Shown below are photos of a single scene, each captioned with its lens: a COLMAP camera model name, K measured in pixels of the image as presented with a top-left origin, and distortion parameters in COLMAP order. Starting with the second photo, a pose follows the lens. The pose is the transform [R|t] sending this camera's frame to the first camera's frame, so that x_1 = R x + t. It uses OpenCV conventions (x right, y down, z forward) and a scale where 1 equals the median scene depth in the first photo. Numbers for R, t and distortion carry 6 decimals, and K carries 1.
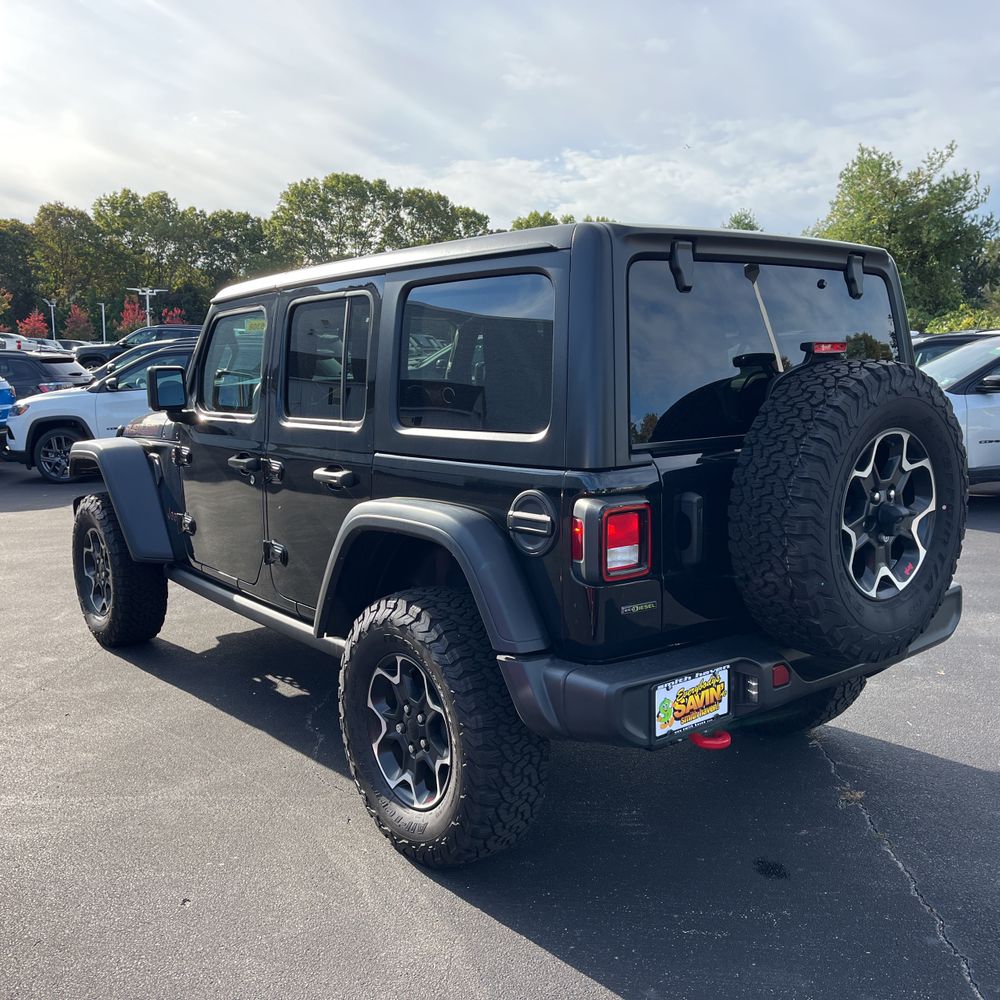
lens RADIAL K [[1015.4, 0, 501.3], [0, 1015.4, 484.6], [0, 0, 1]] dist [0.069677, 0.001619]
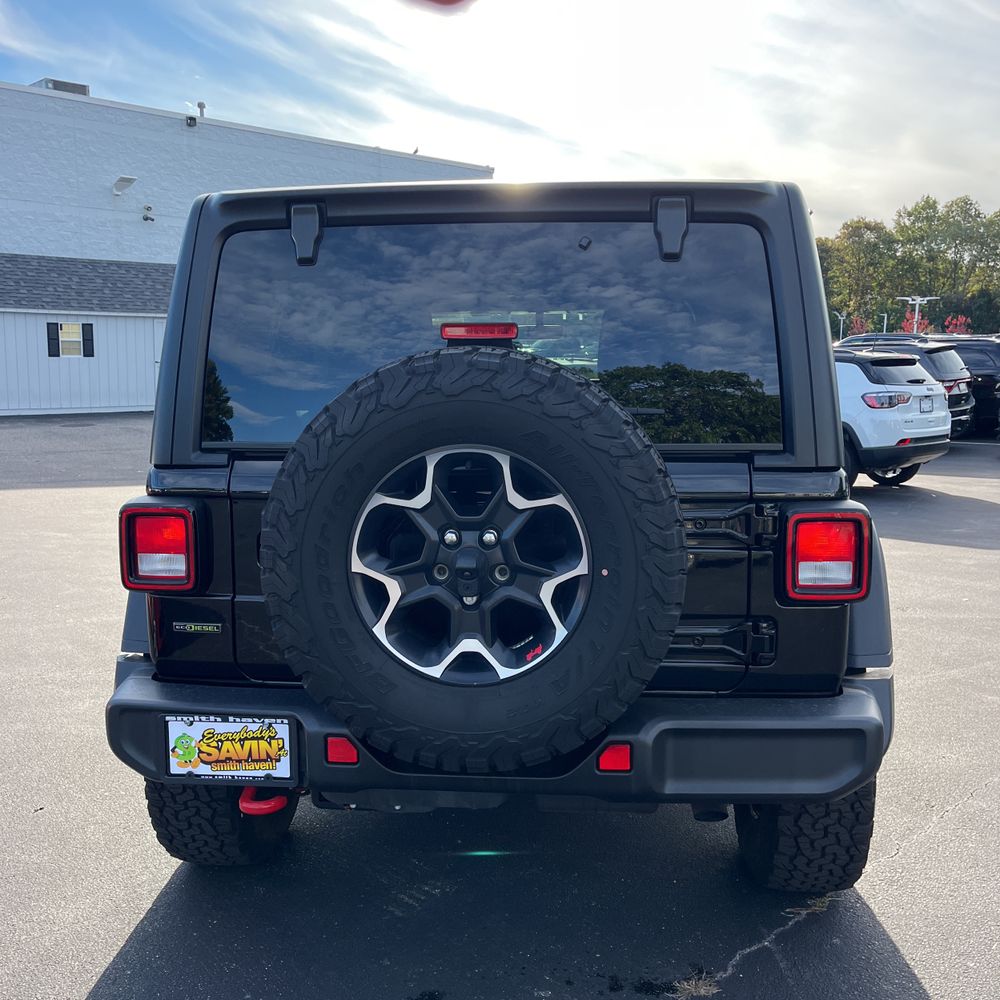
lens RADIAL K [[1017.7, 0, 500.0], [0, 1017.7, 500.0], [0, 0, 1]] dist [0.023636, -0.008520]
pose [[0.721472, 0.096277, -0.685718, 0.885882], [-0.093151, 0.994780, 0.041663, -0.048142], [0.686150, 0.033817, 0.726674, 0.515645]]
